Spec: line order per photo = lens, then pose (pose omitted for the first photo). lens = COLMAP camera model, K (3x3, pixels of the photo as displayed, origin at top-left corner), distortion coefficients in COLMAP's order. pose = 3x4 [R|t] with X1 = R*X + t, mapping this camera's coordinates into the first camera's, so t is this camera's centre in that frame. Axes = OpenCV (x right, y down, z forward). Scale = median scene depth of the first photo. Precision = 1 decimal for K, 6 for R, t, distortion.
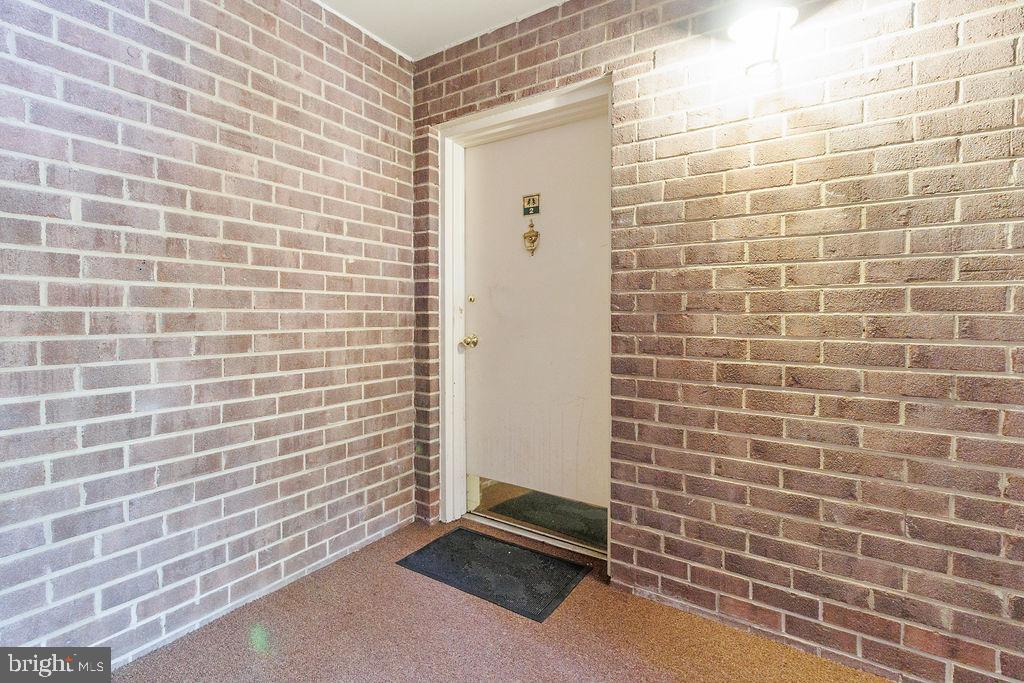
lens RADIAL K [[481.3, 0, 511.2], [0, 481.3, 327.3], [0, 0, 1]] dist [0.001709, 0.000191]
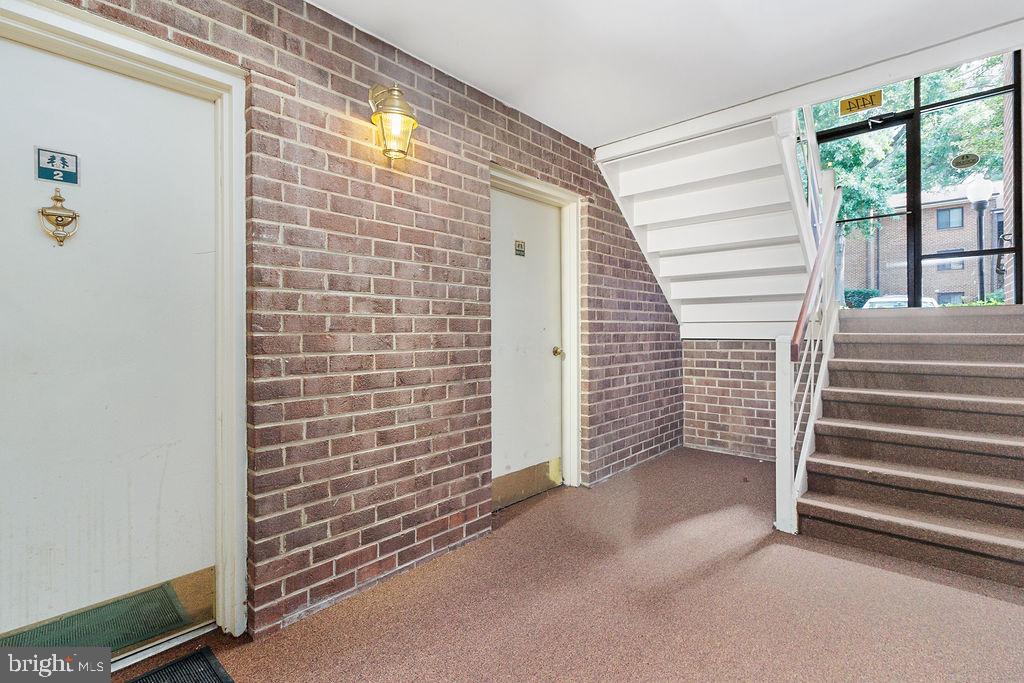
lens RADIAL K [[481.3, 0, 511.2], [0, 481.3, 327.3], [0, 0, 1]] dist [0.001709, 0.000191]
pose [[0.146185, 0.000031, 0.989257, -0.723208], [0.027946, 0.999601, -0.004161, -0.029879], [-0.988862, 0.028254, 0.146126, 0.455378]]
